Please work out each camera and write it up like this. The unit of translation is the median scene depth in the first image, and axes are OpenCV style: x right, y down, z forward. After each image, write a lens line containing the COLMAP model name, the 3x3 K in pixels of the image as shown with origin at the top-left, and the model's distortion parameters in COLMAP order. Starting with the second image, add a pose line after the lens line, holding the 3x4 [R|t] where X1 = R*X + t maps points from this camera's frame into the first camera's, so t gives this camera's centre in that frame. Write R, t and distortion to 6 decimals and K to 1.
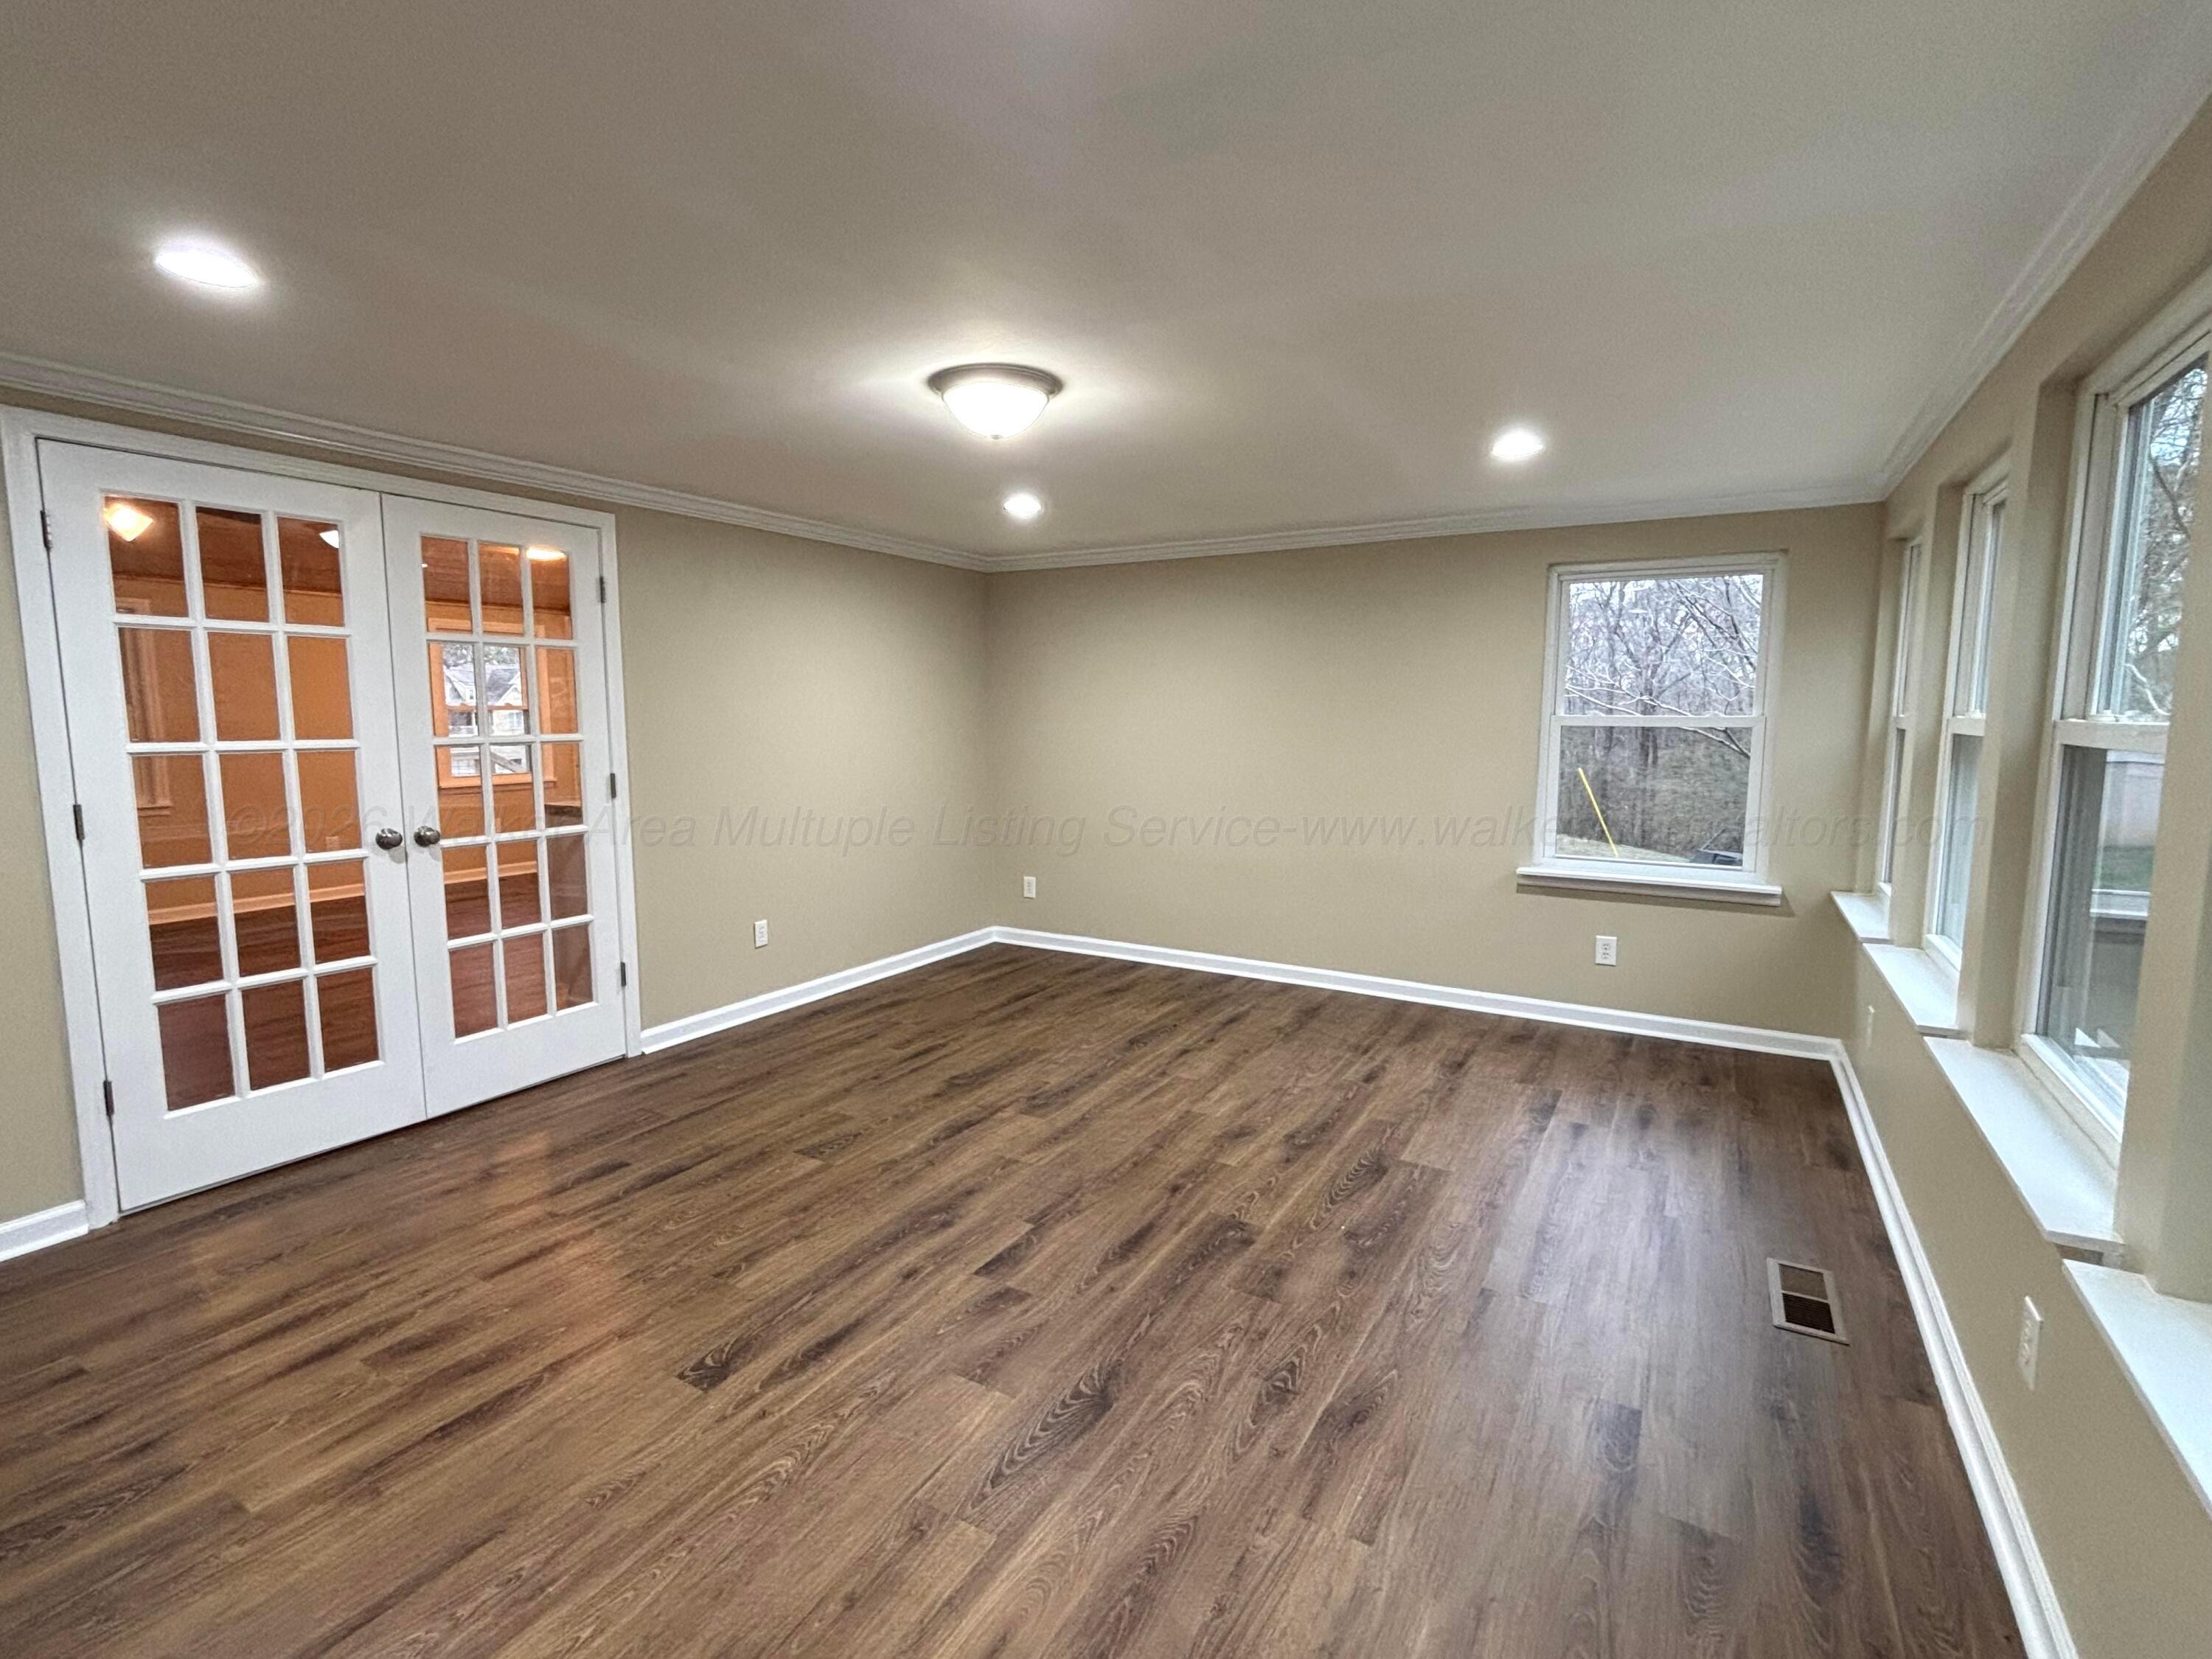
lens RADIAL K [[1041.4, 0, 1085.4], [0, 1041.4, 821.7], [0, 0, 1]] dist [-0.004527, 0.003446]
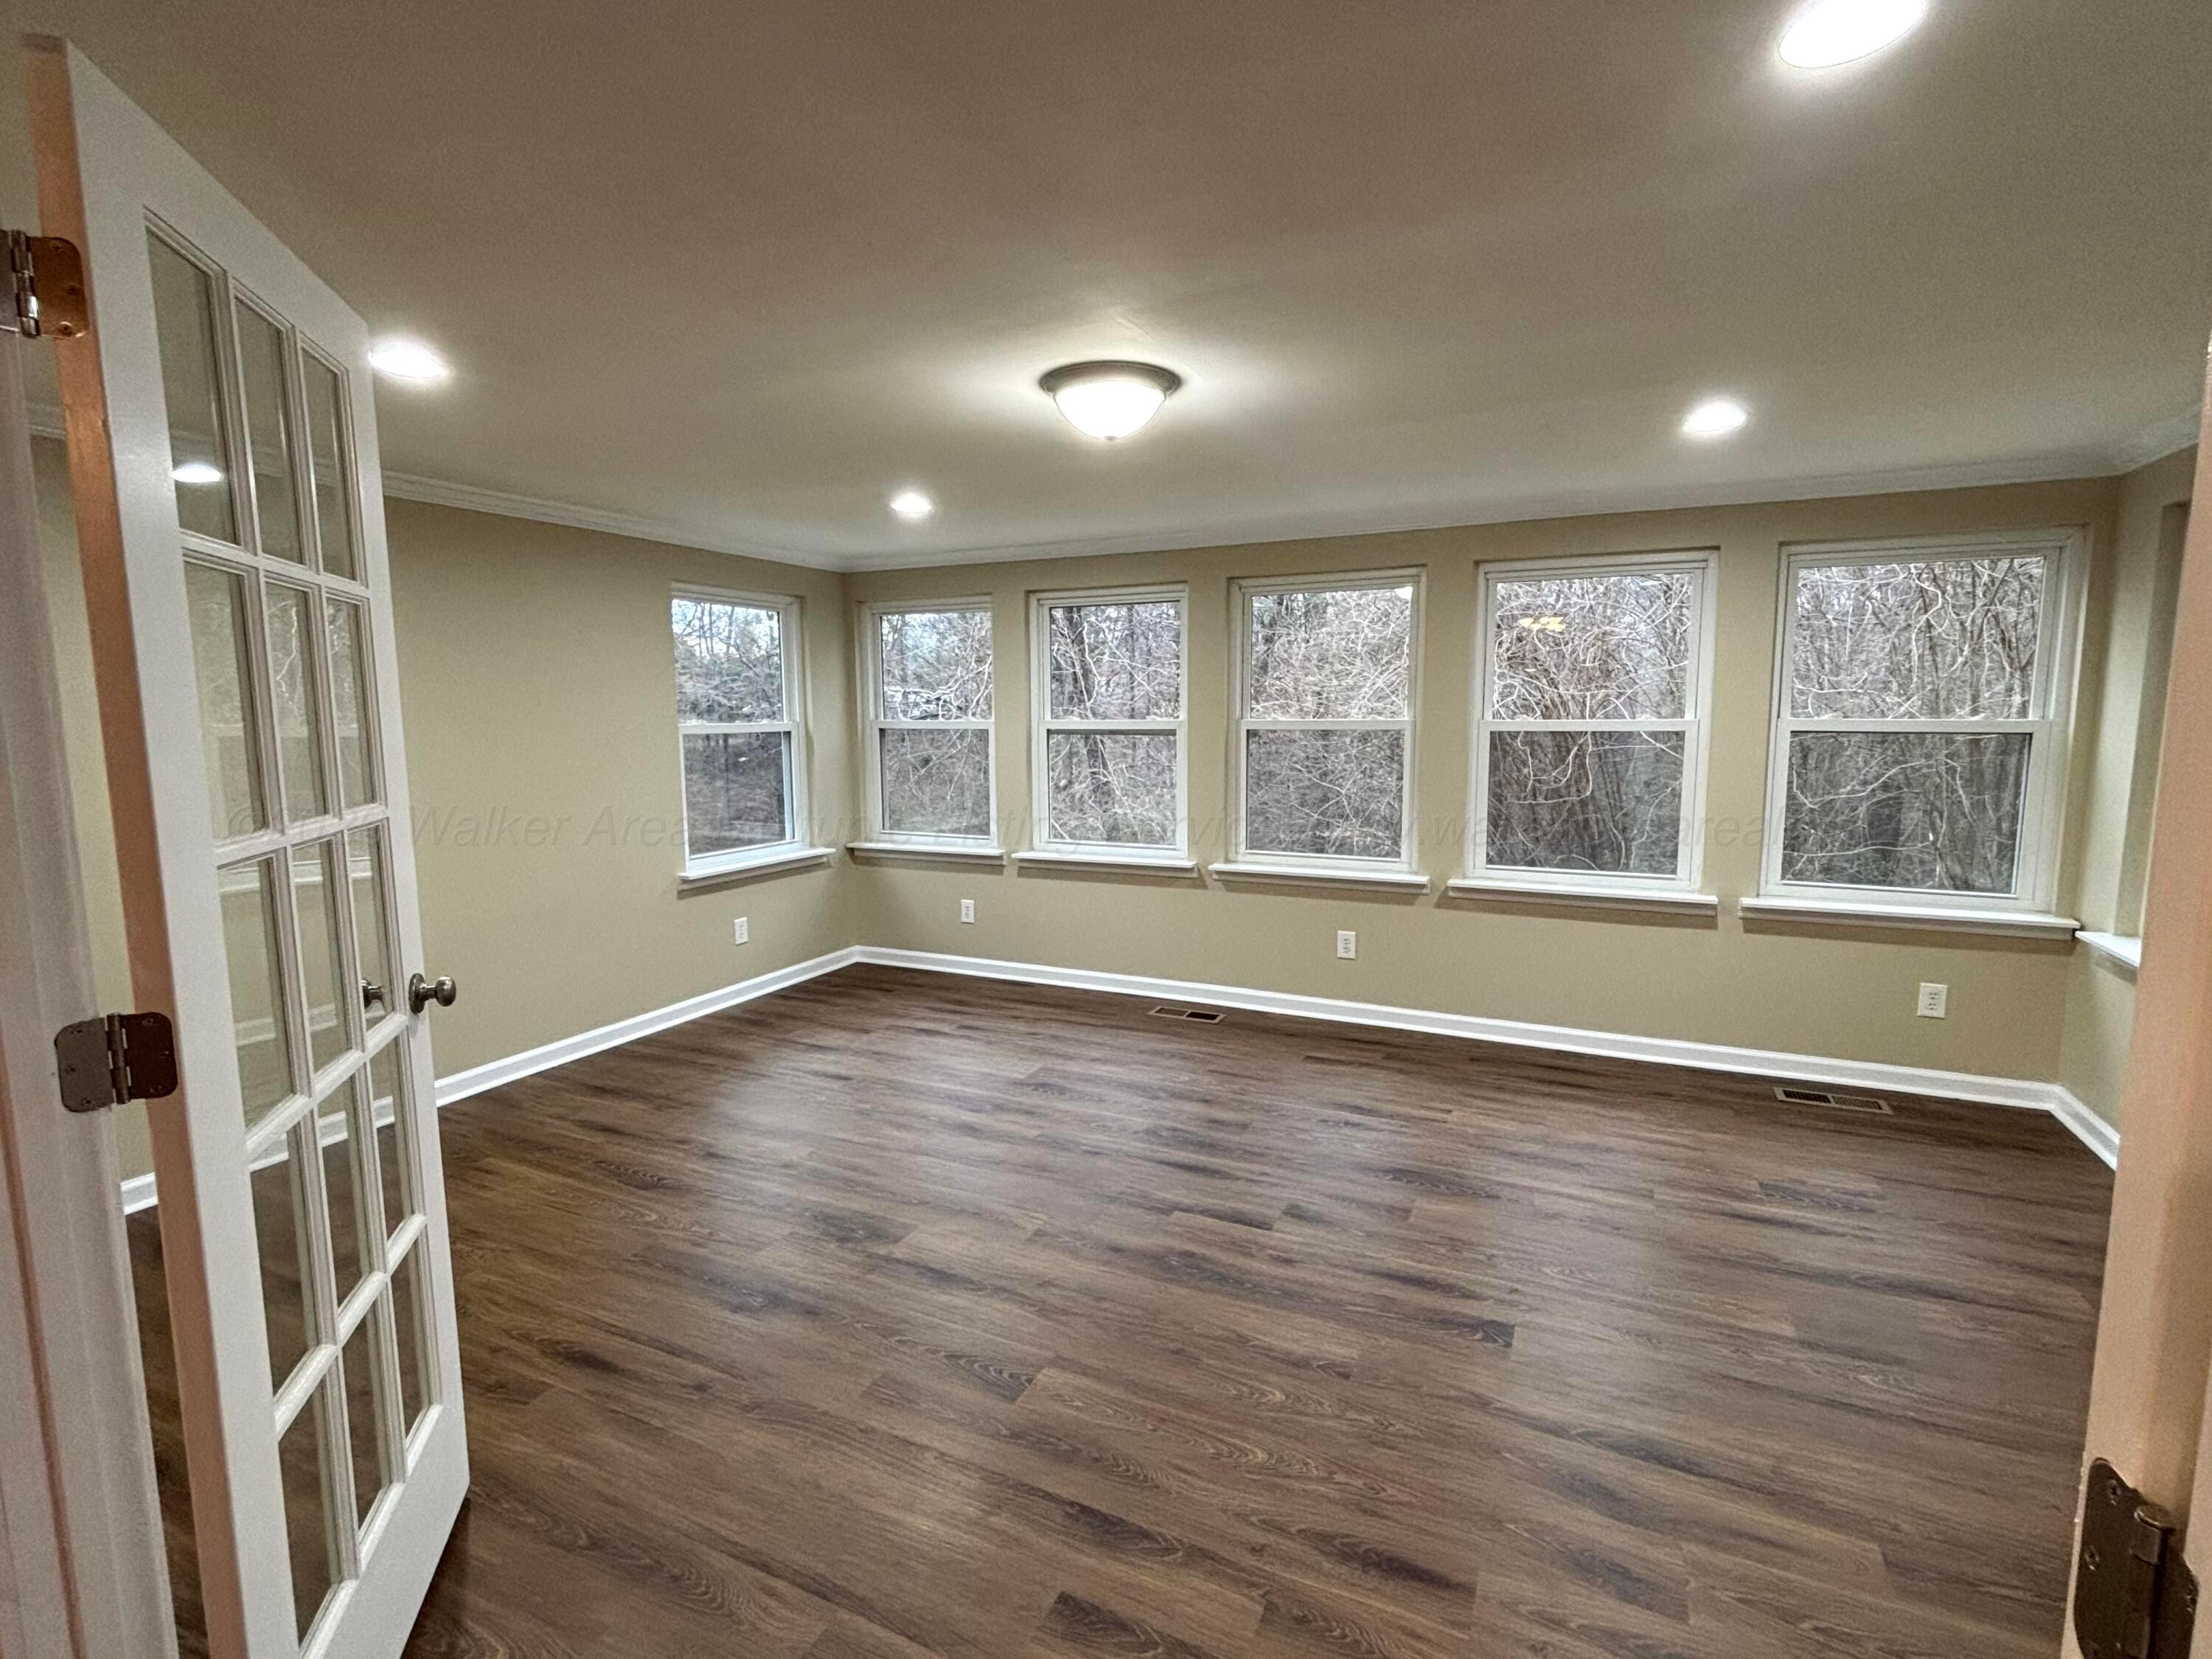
lens RADIAL K [[1041.4, 0, 1106.2], [0, 1041.4, 818.9], [0, 0, 1]] dist [-0.004527, 0.003446]
pose [[-0.090722, -0.111386, 0.989627, -0.951160], [0.117526, 0.985584, 0.121705, -0.129687], [-0.988917, 0.127348, -0.076324, 0.998868]]
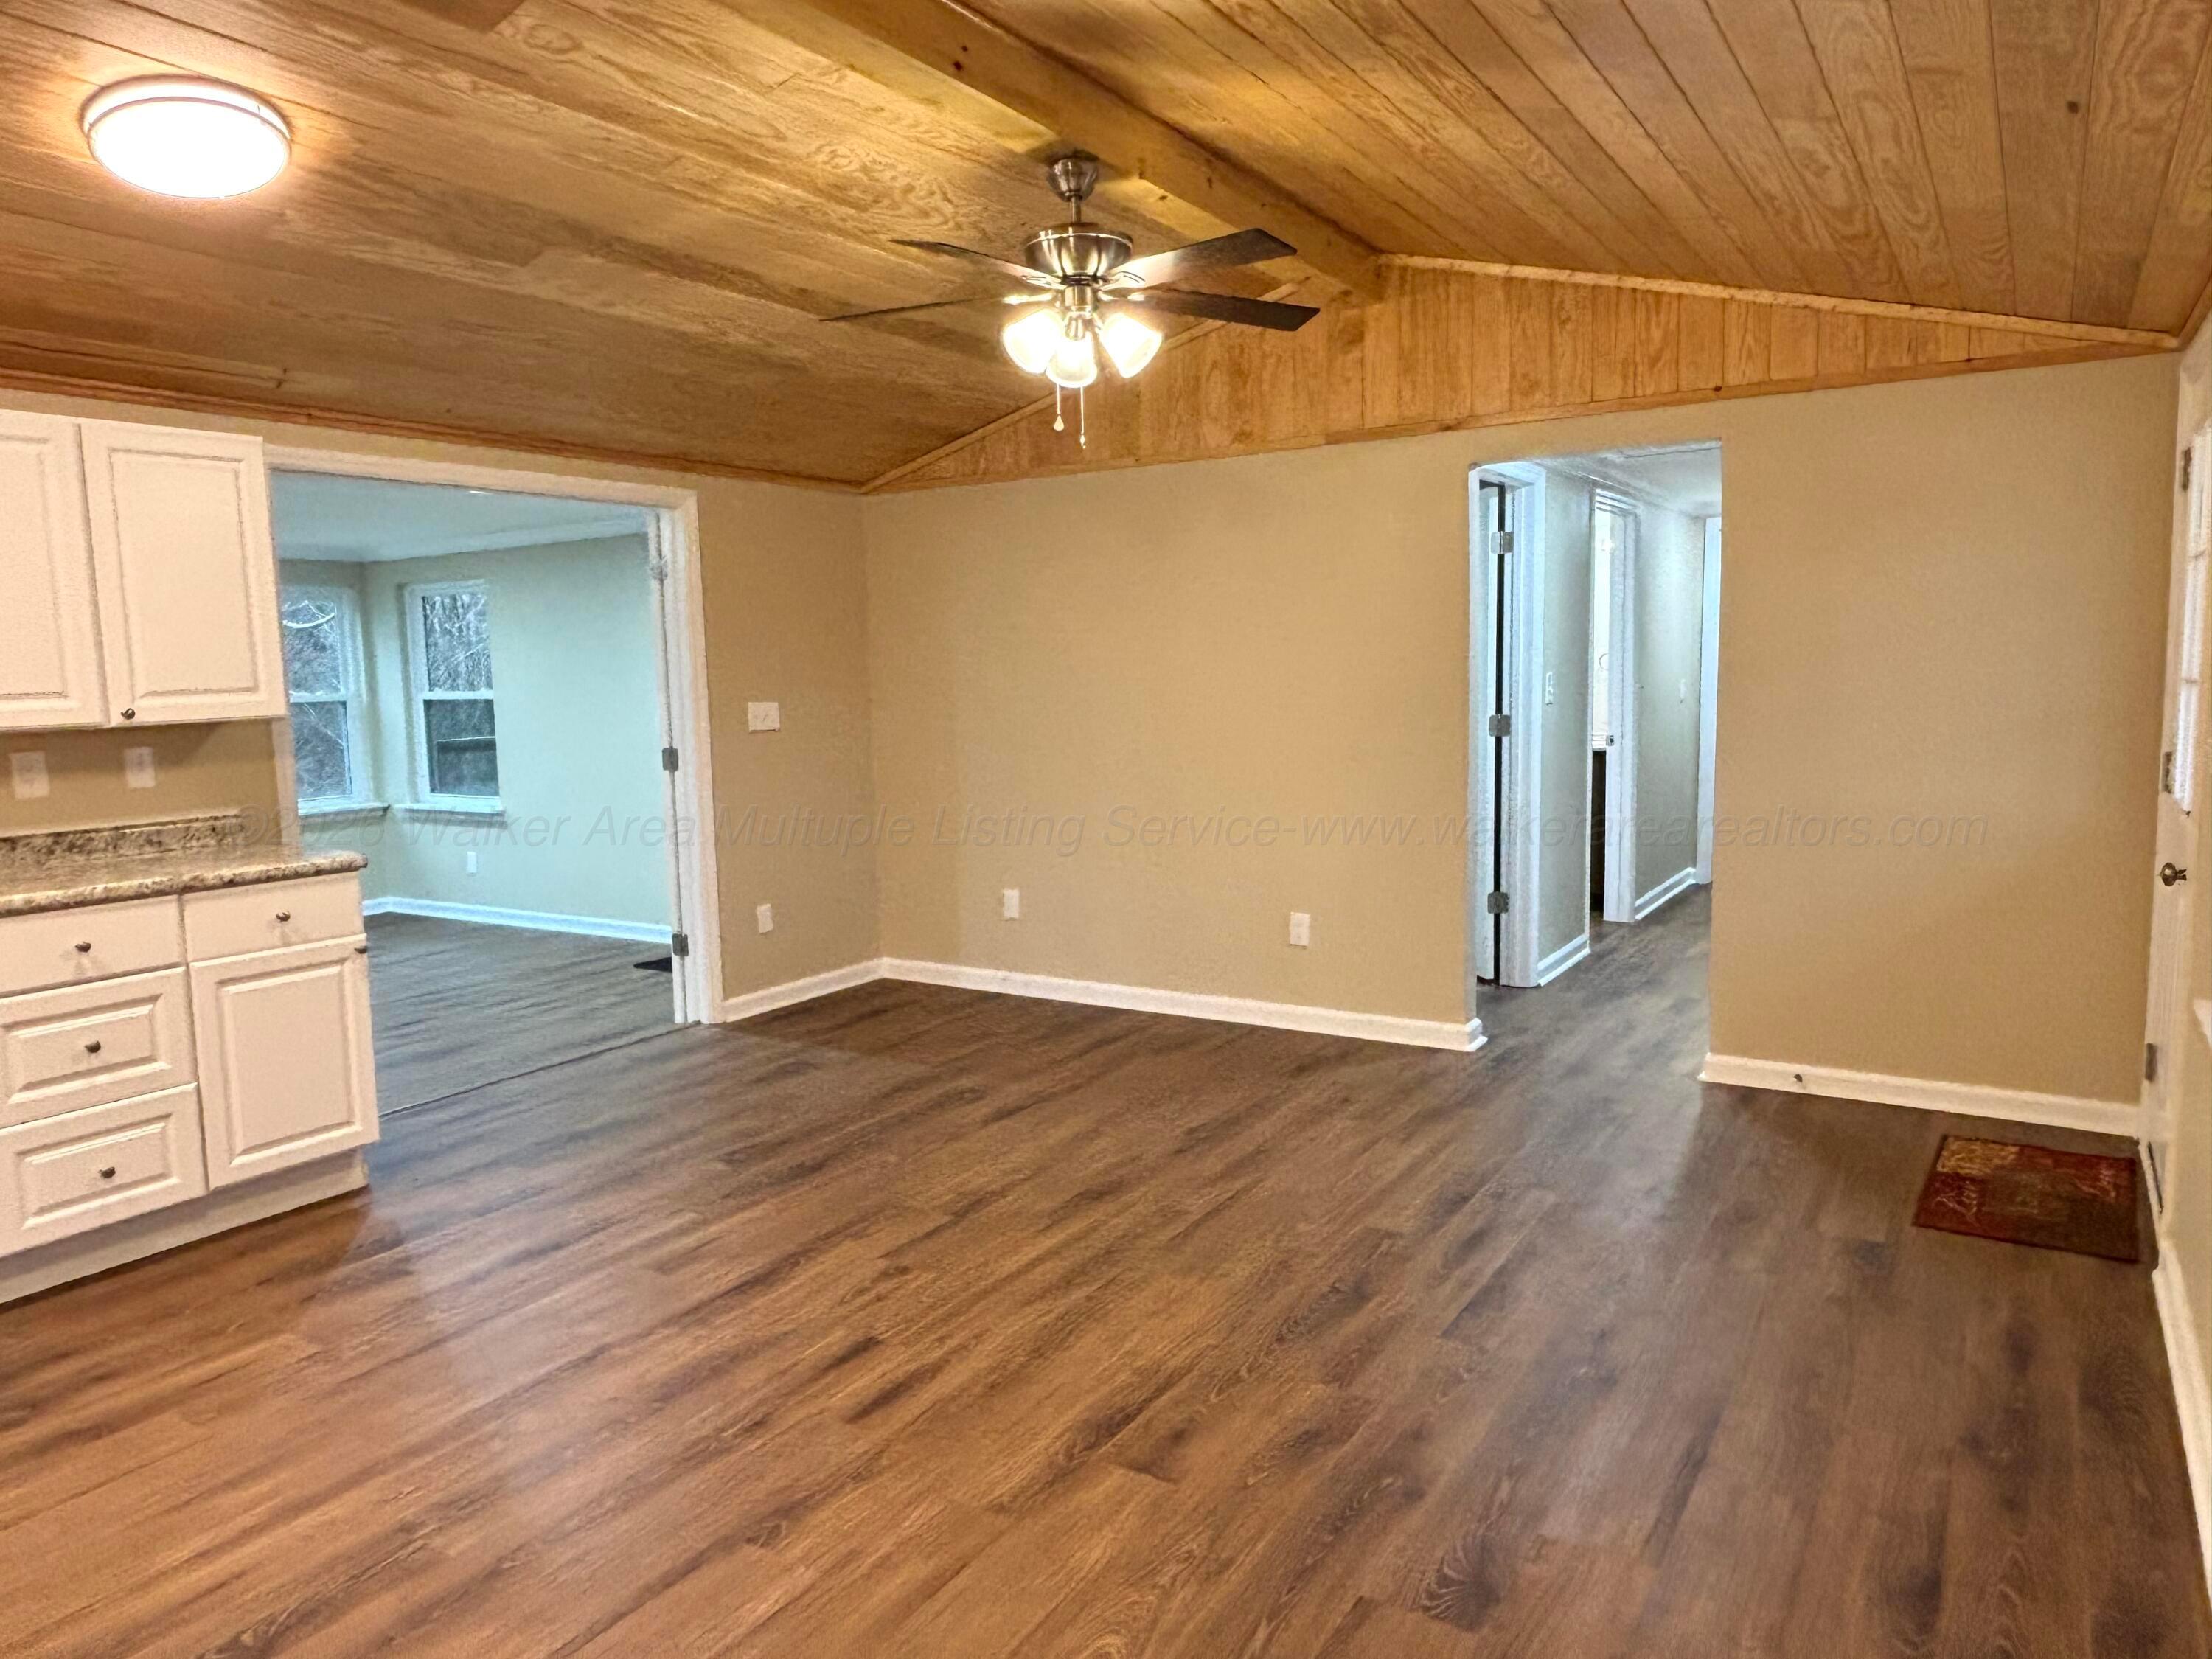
lens RADIAL K [[1451.8, 0, 1097.6], [0, 1451.8, 811.5], [0, 0, 1]] dist [0.025627, -0.032146]
pose [[-0.998815, 0.017236, 0.045515, -1.482384], [0.026574, 0.976620, 0.213322, -0.320614], [-0.040774, 0.214279, -0.975921, 2.677338]]
